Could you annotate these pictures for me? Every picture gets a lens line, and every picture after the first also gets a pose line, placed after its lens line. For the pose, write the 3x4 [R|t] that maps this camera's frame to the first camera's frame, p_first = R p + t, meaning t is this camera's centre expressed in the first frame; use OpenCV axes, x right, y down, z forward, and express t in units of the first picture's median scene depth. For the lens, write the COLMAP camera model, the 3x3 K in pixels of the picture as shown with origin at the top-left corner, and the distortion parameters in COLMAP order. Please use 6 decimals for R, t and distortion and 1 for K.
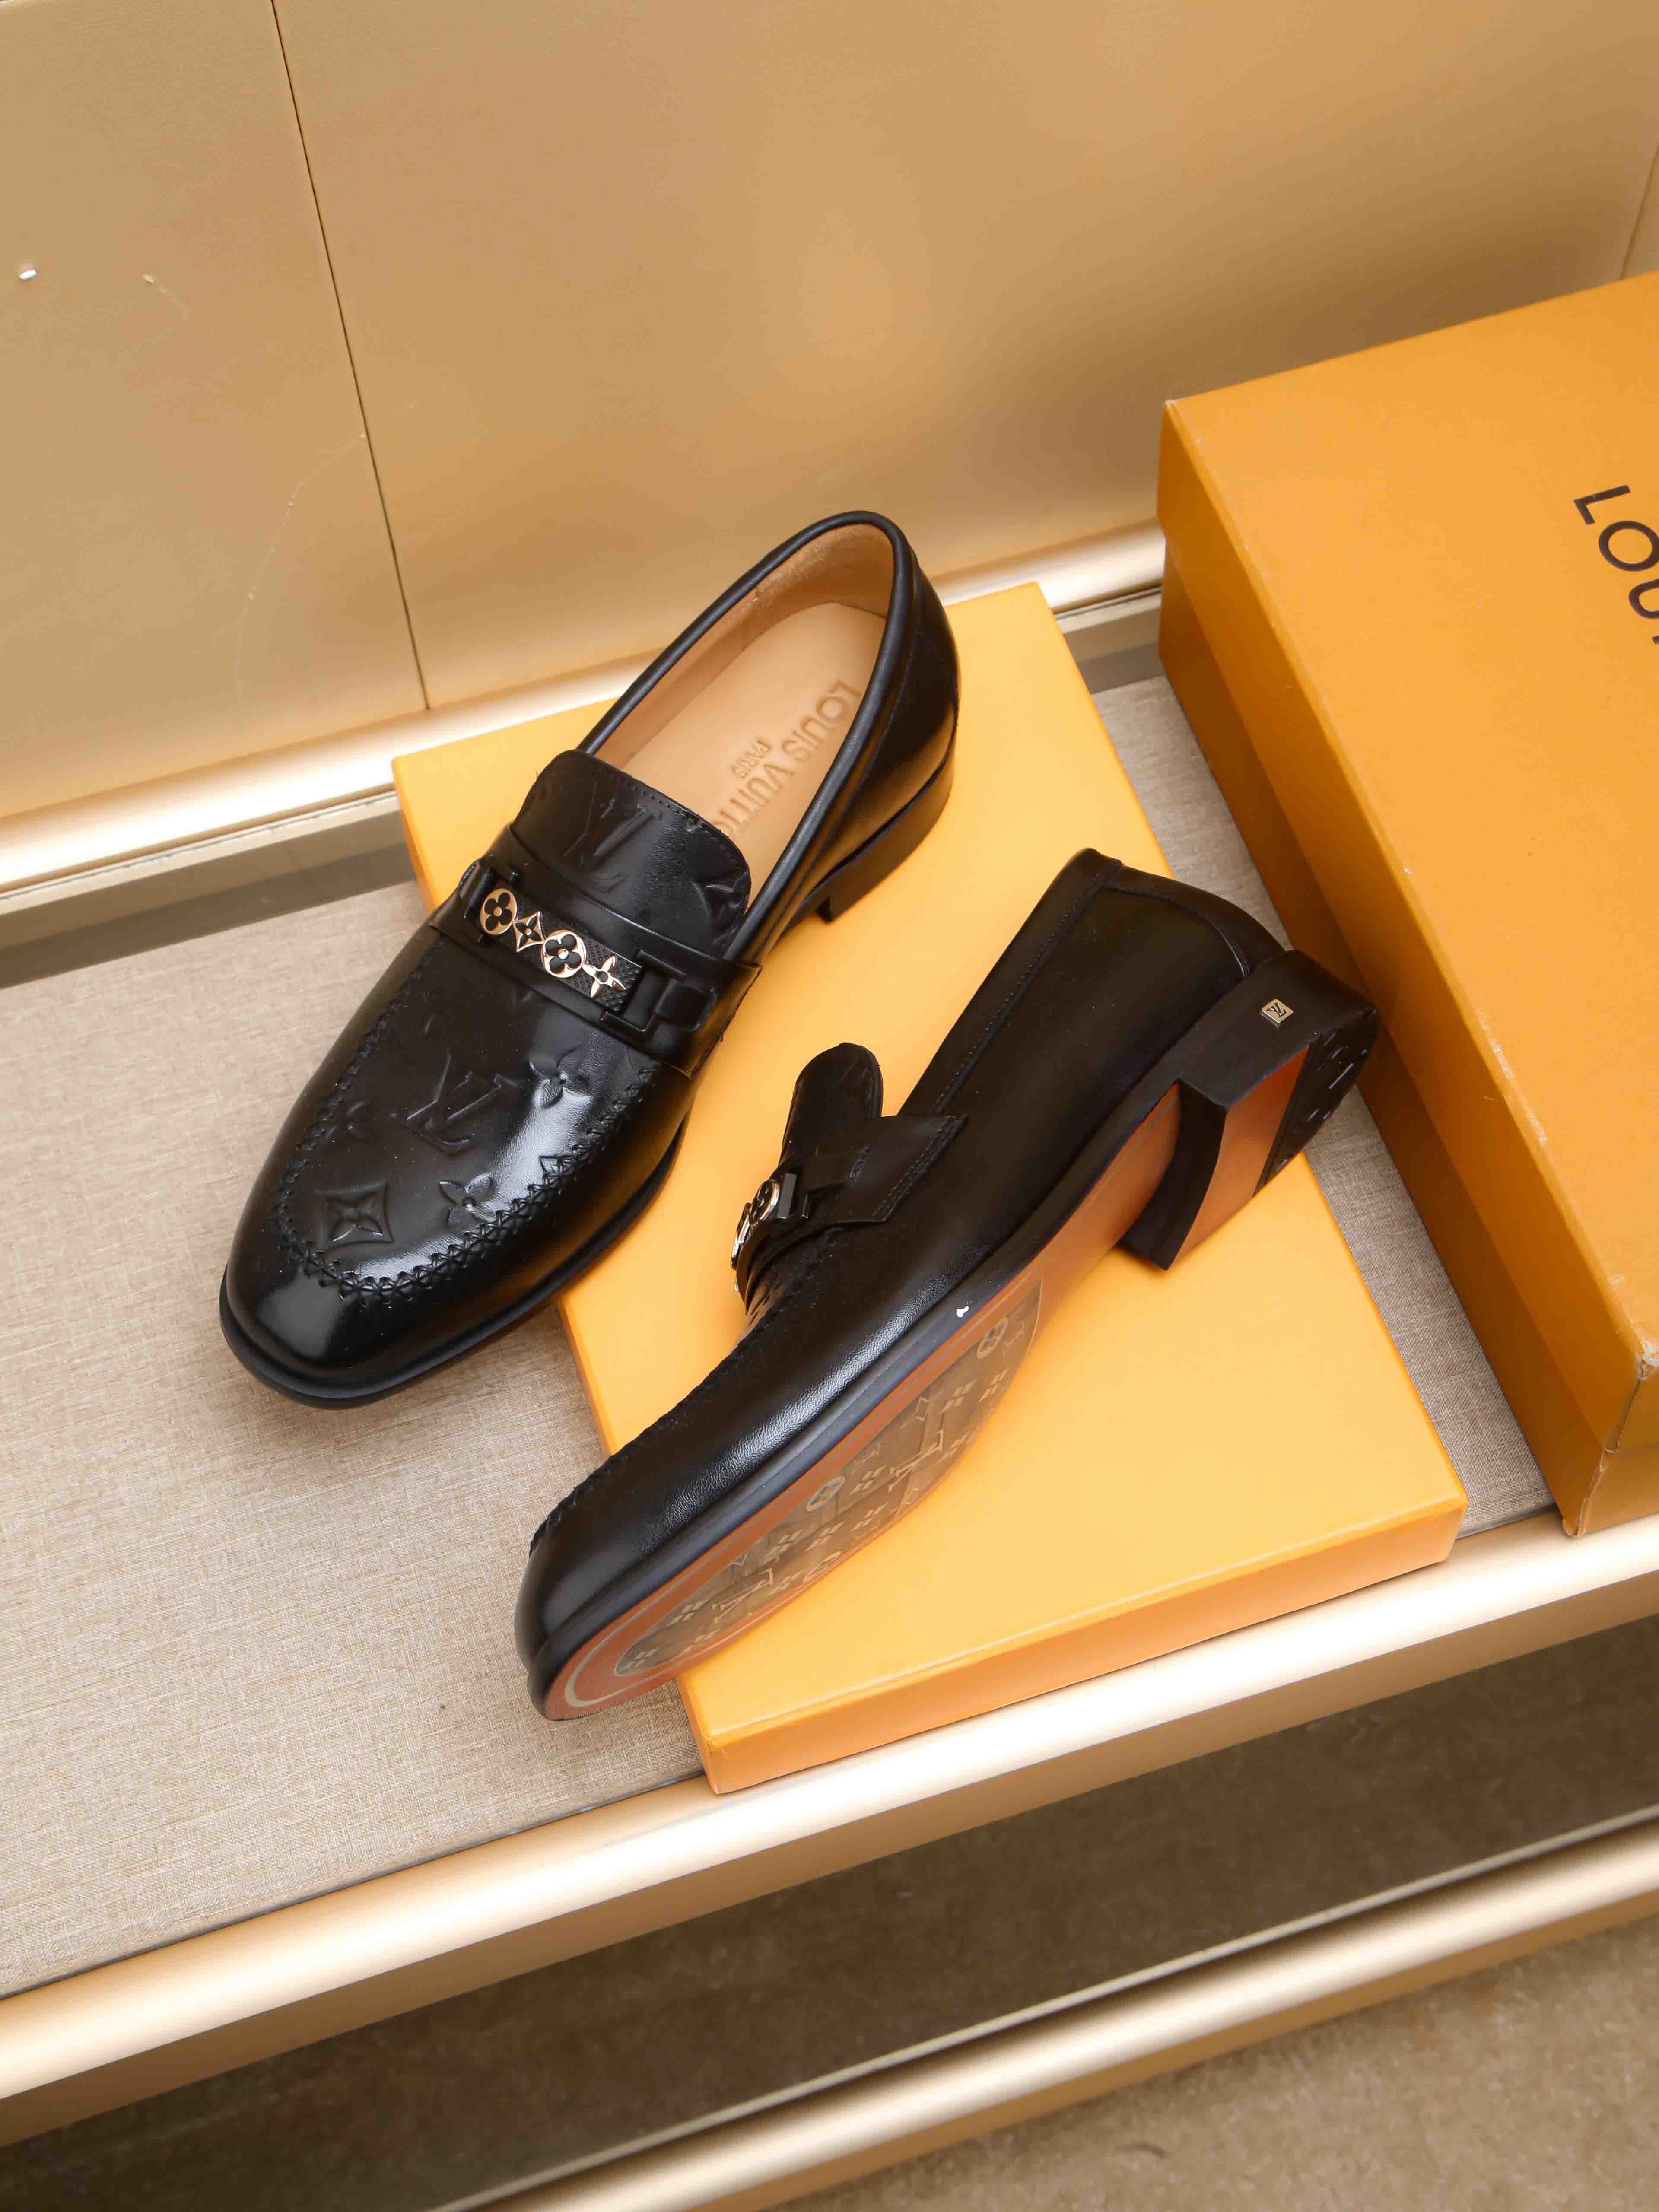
lens RADIAL K [[3159.8, 0, 839.3], [0, 3159.8, 1108.8], [0, 0, 1]] dist [0.136179, 0.000000]
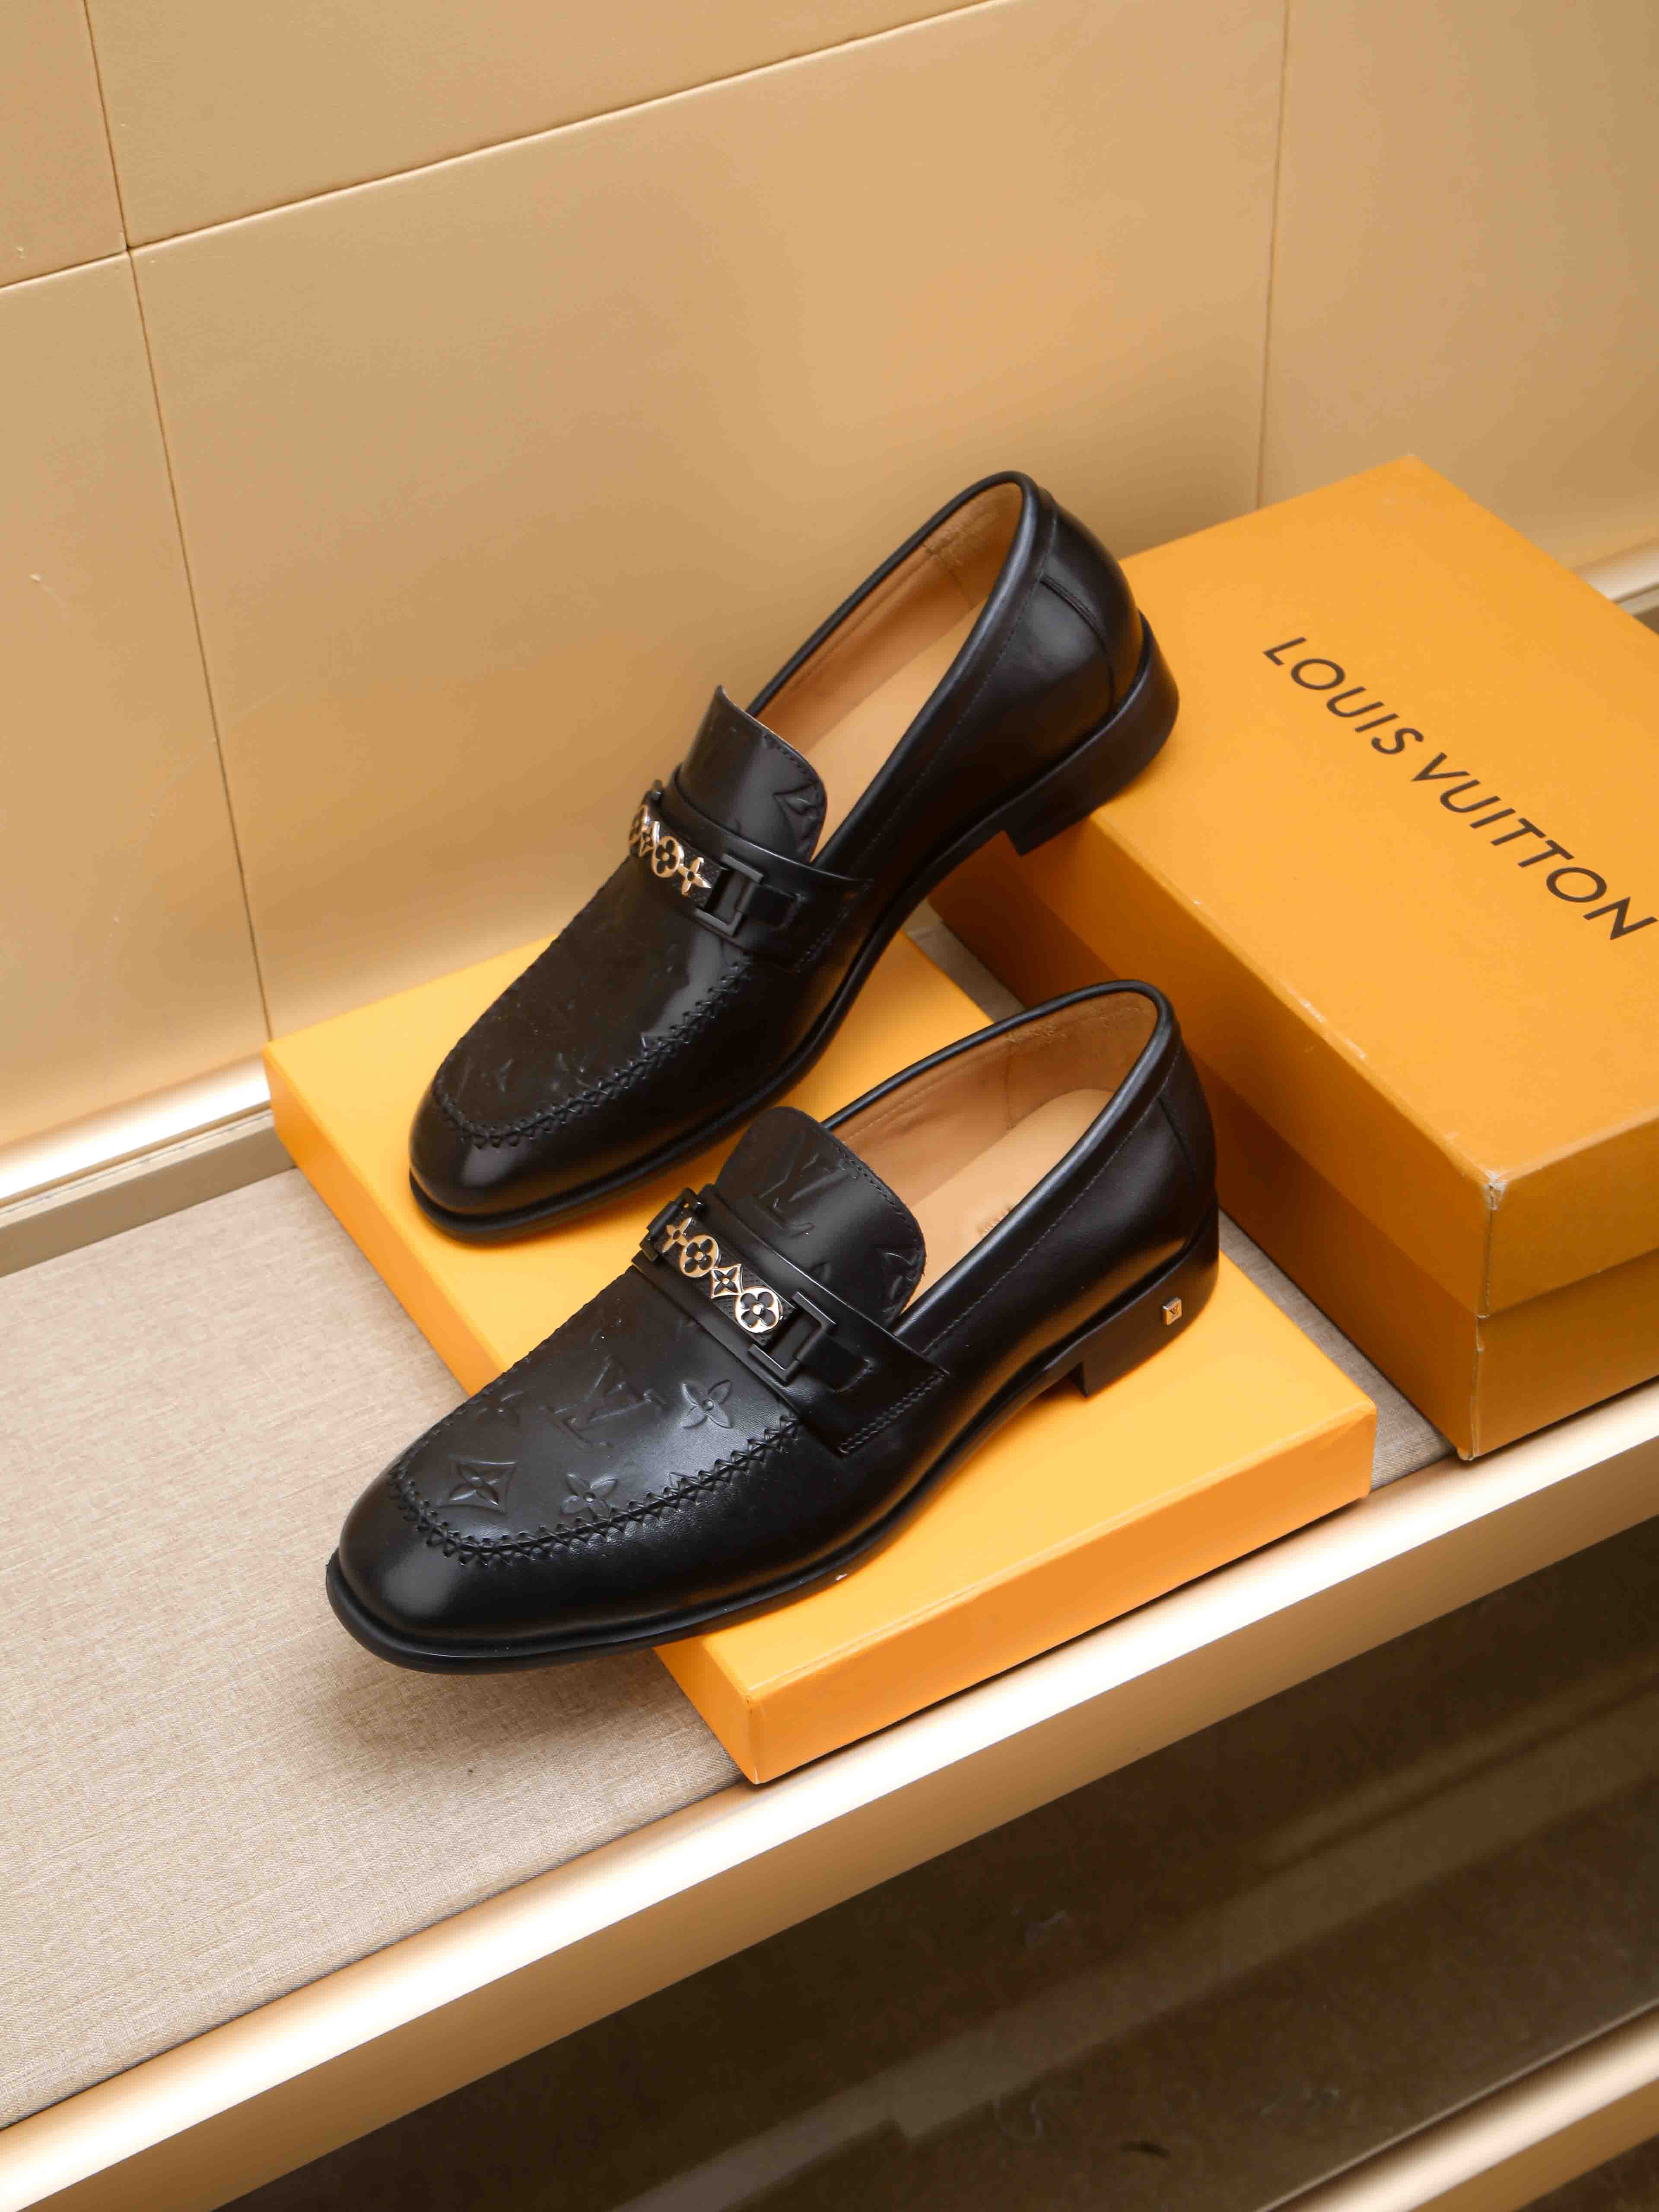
lens RADIAL K [[3593.8, 0, 831.1], [0, 3593.8, 1100.3], [0, 0, 1]] dist [0.200902, 0.000000]
pose [[0.980625, -0.146559, 0.129980, -0.125299], [0.179979, 0.936029, -0.302419, 0.346818], [-0.077343, 0.319953, 0.944271, -0.190439]]
